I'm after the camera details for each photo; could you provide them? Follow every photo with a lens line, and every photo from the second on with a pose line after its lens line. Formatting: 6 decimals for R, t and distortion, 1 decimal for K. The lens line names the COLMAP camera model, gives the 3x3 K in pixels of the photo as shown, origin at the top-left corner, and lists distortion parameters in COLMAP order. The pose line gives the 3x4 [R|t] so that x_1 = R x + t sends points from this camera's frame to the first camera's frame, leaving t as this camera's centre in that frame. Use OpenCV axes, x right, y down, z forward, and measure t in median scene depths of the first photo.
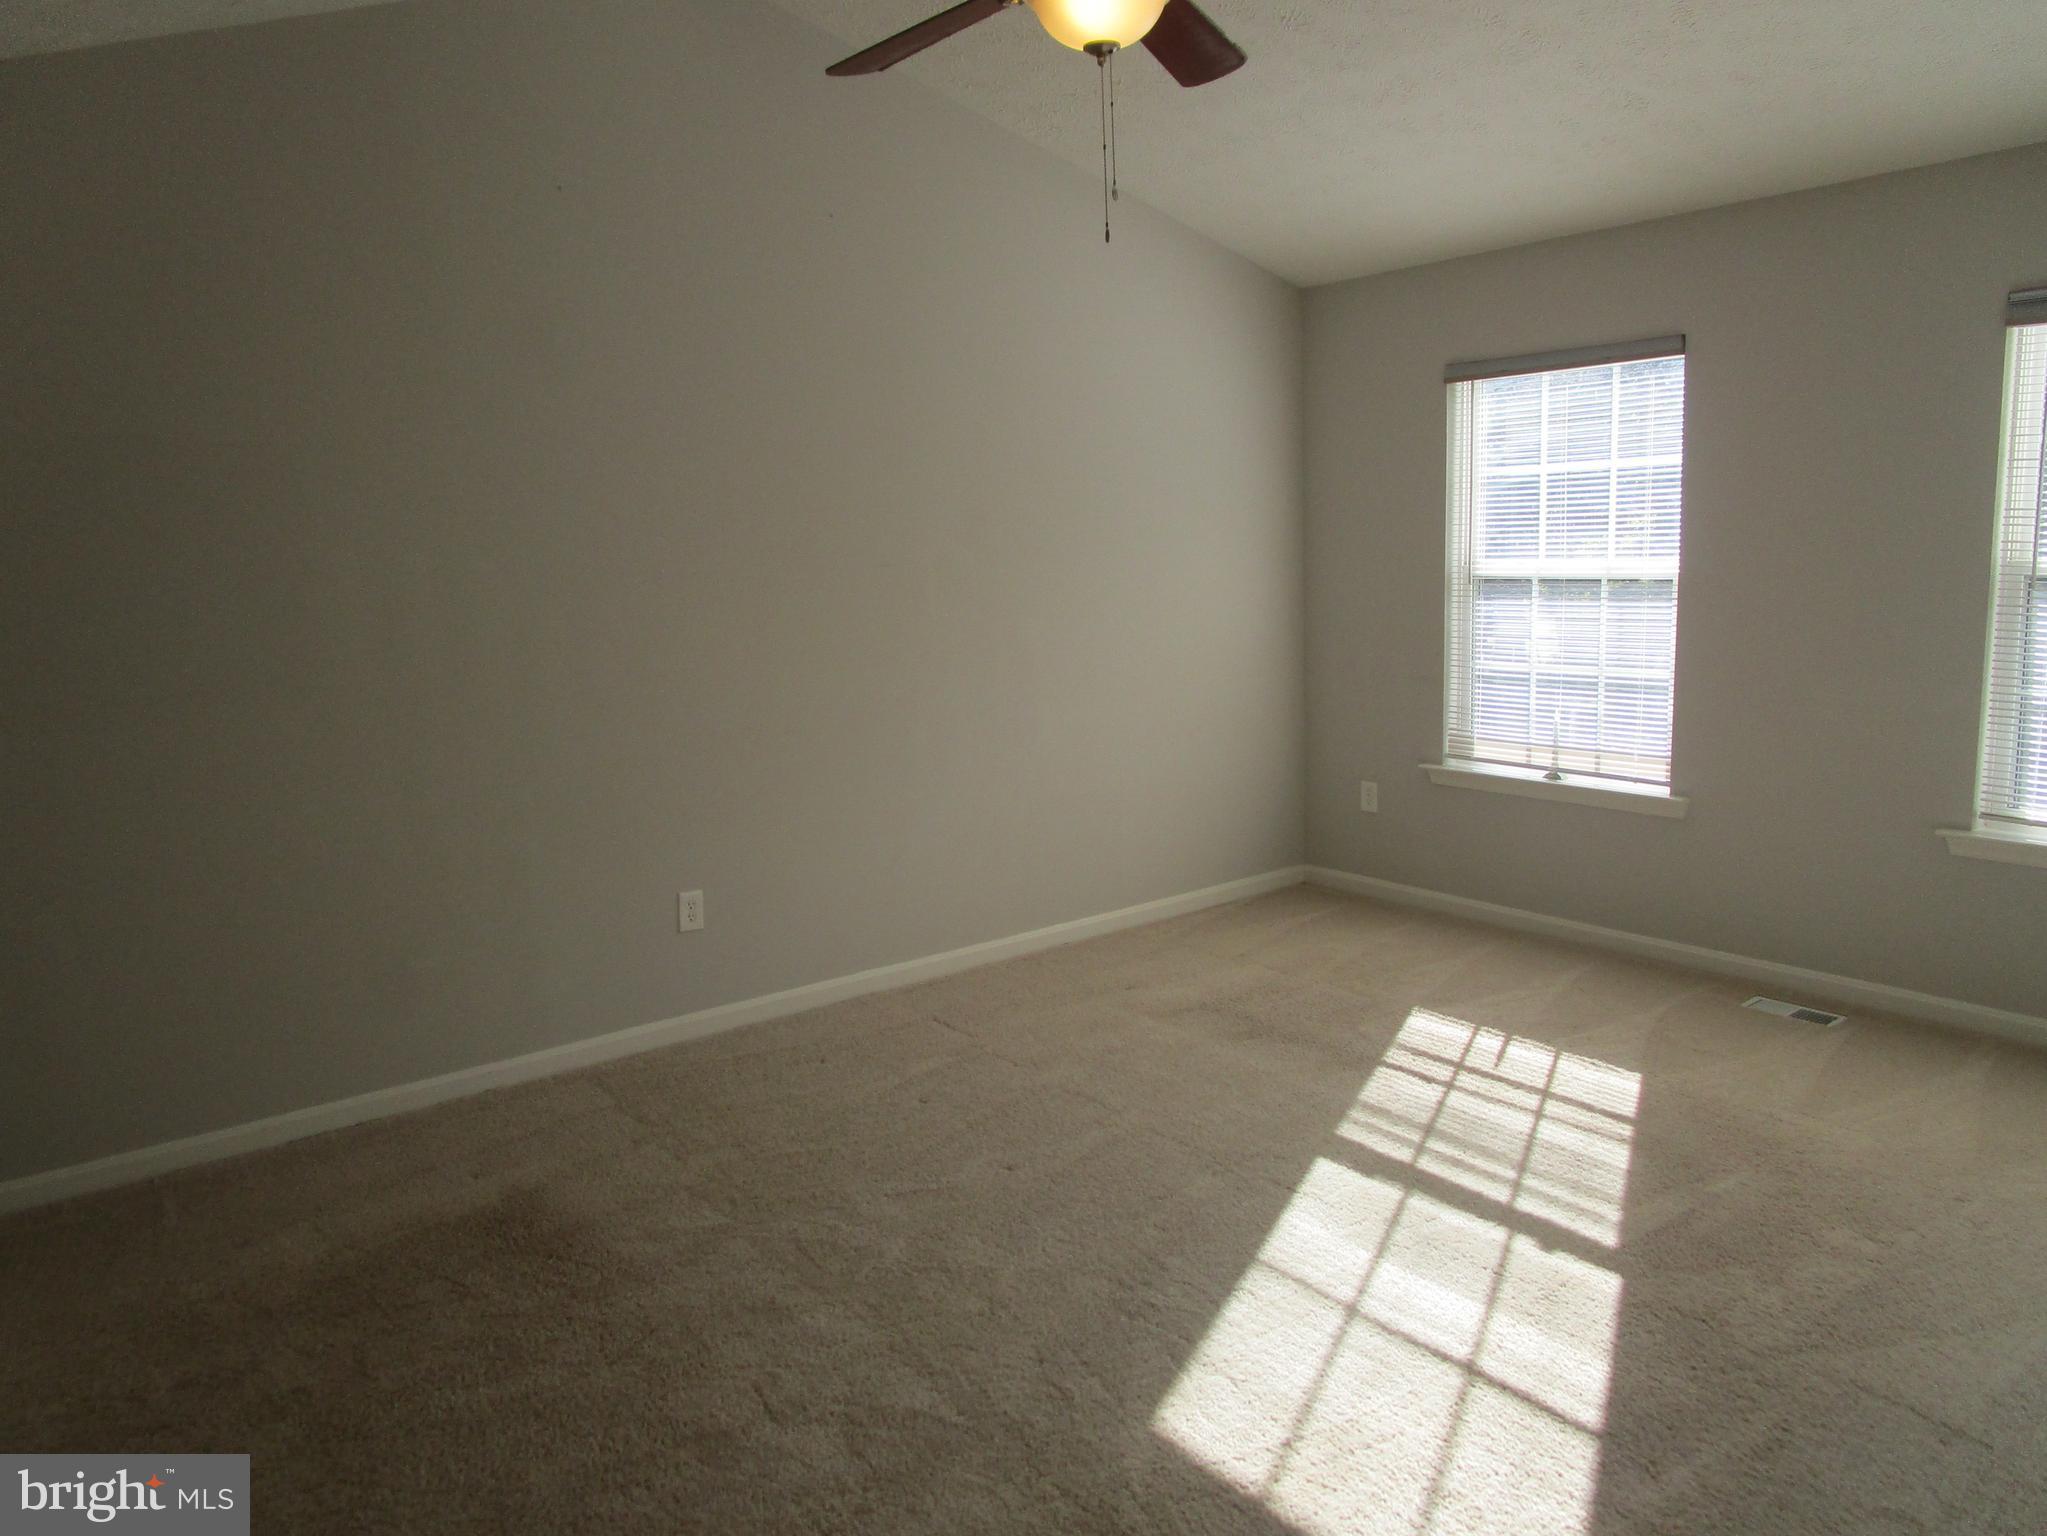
lens RADIAL K [[1432.8, 0, 1022.9], [0, 1432.8, 797.5], [0, 0, 1]] dist [-0.008478, 0.000117]
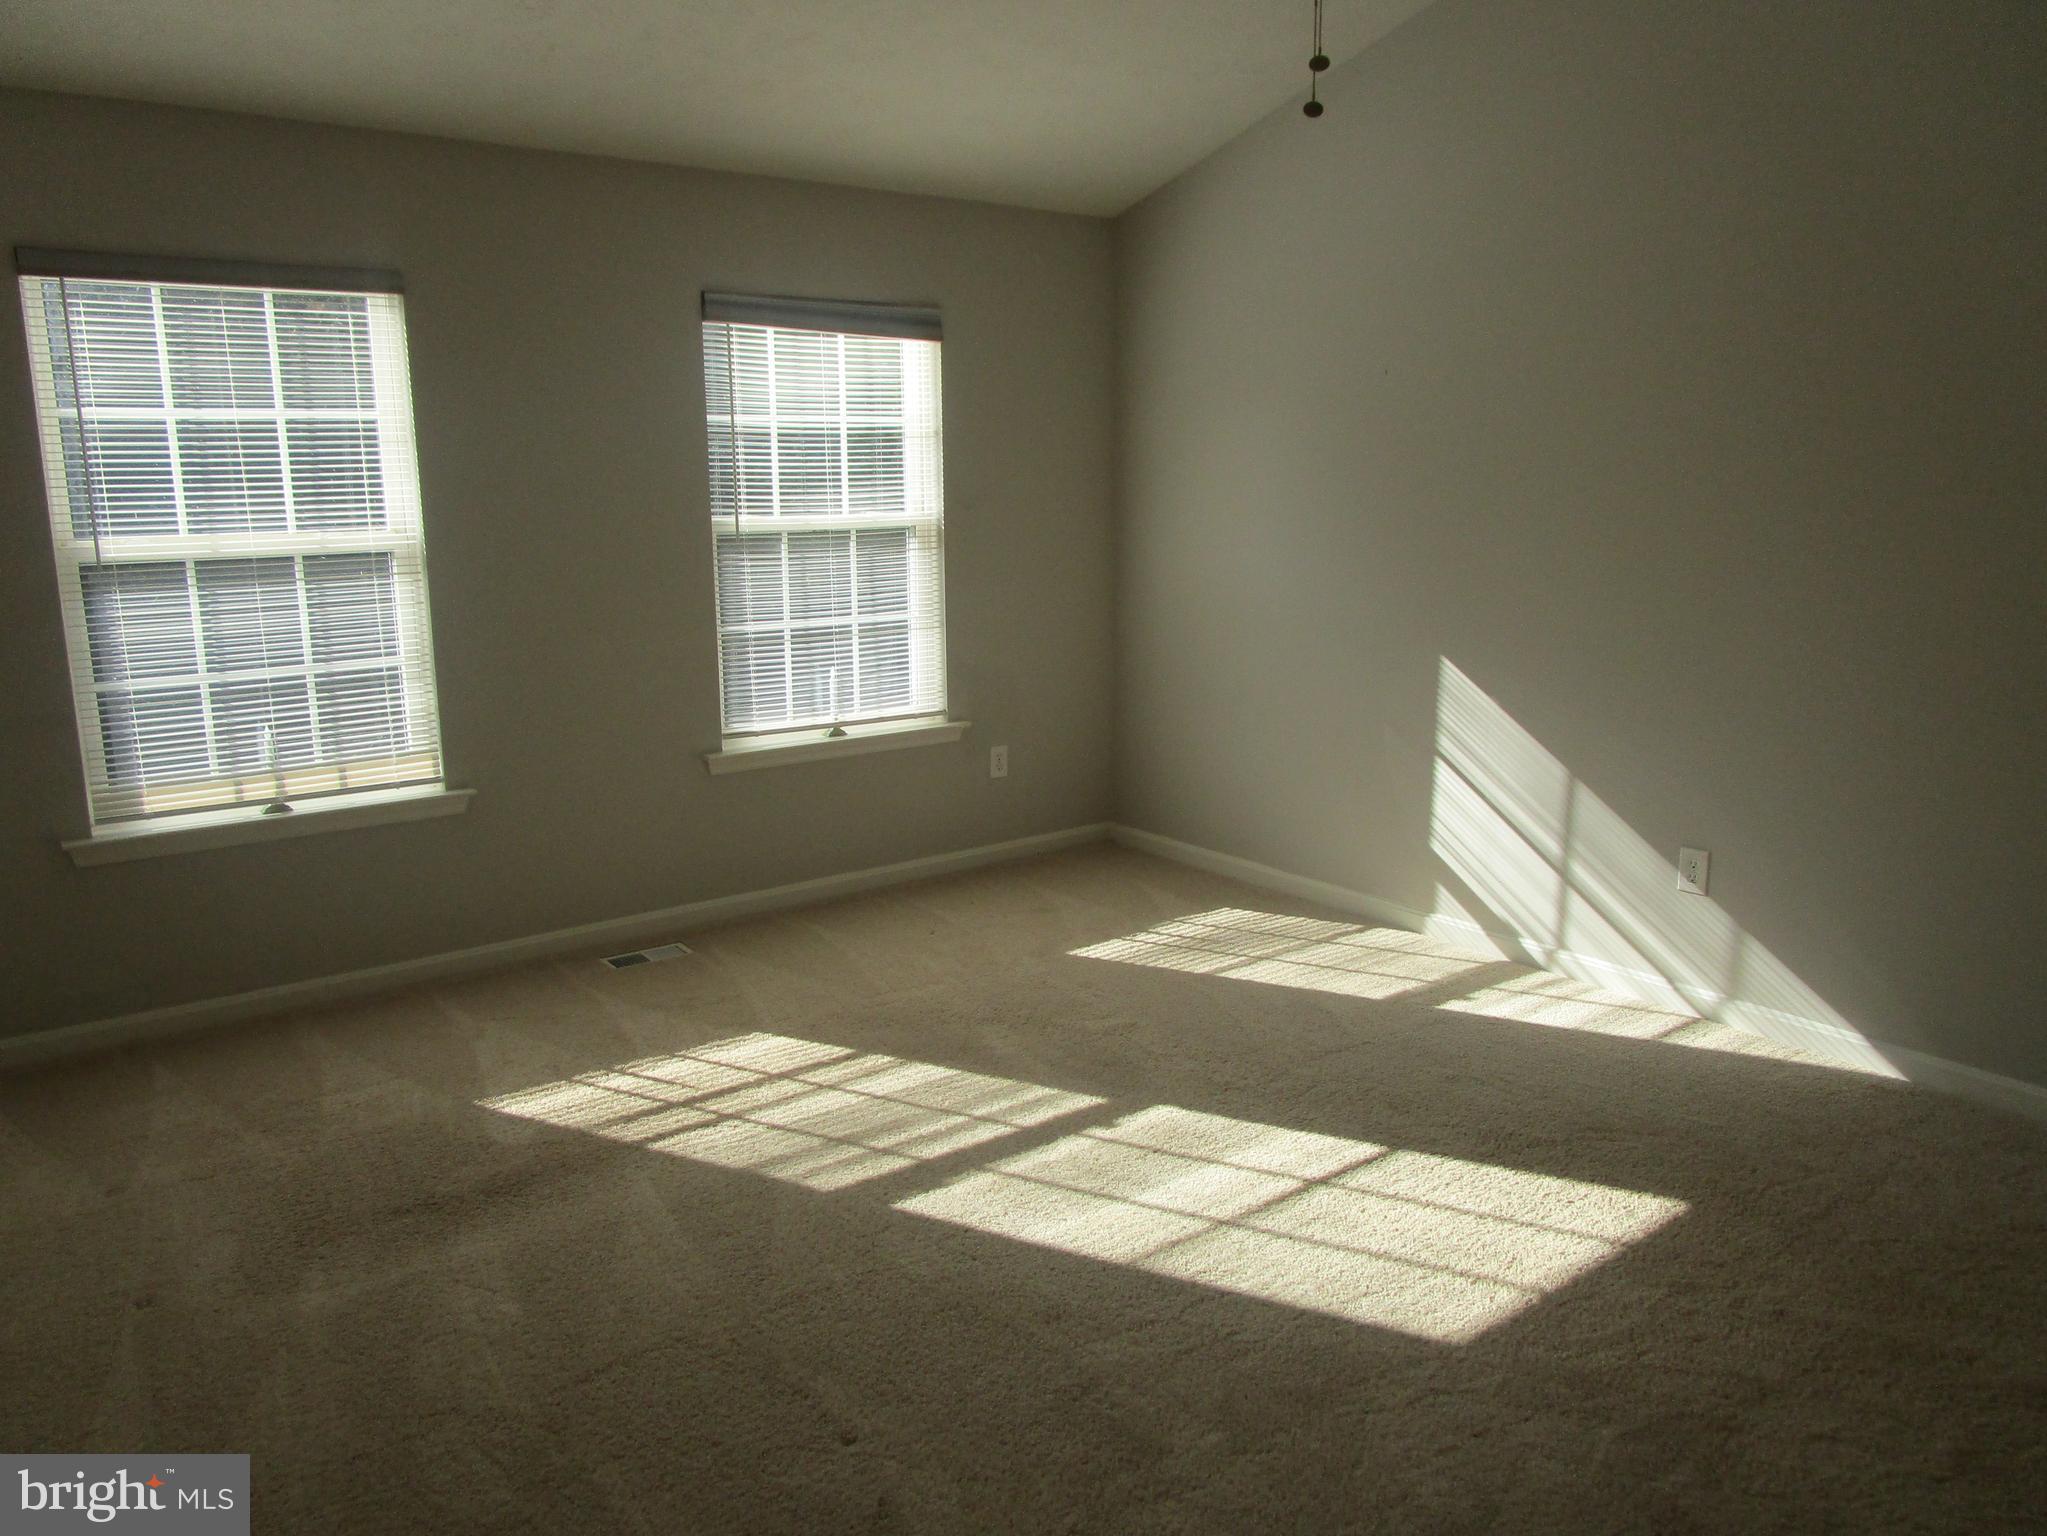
lens RADIAL K [[1469.2, 0, 1000.5], [0, 1469.2, 771.2], [0, 0, 1]] dist [-0.001414, -0.005489]
pose [[0.010538, -0.167633, 0.985793, -0.559867], [0.192897, 0.967671, 0.162489, -0.119874], [-0.981162, 0.188444, 0.042533, 0.768531]]
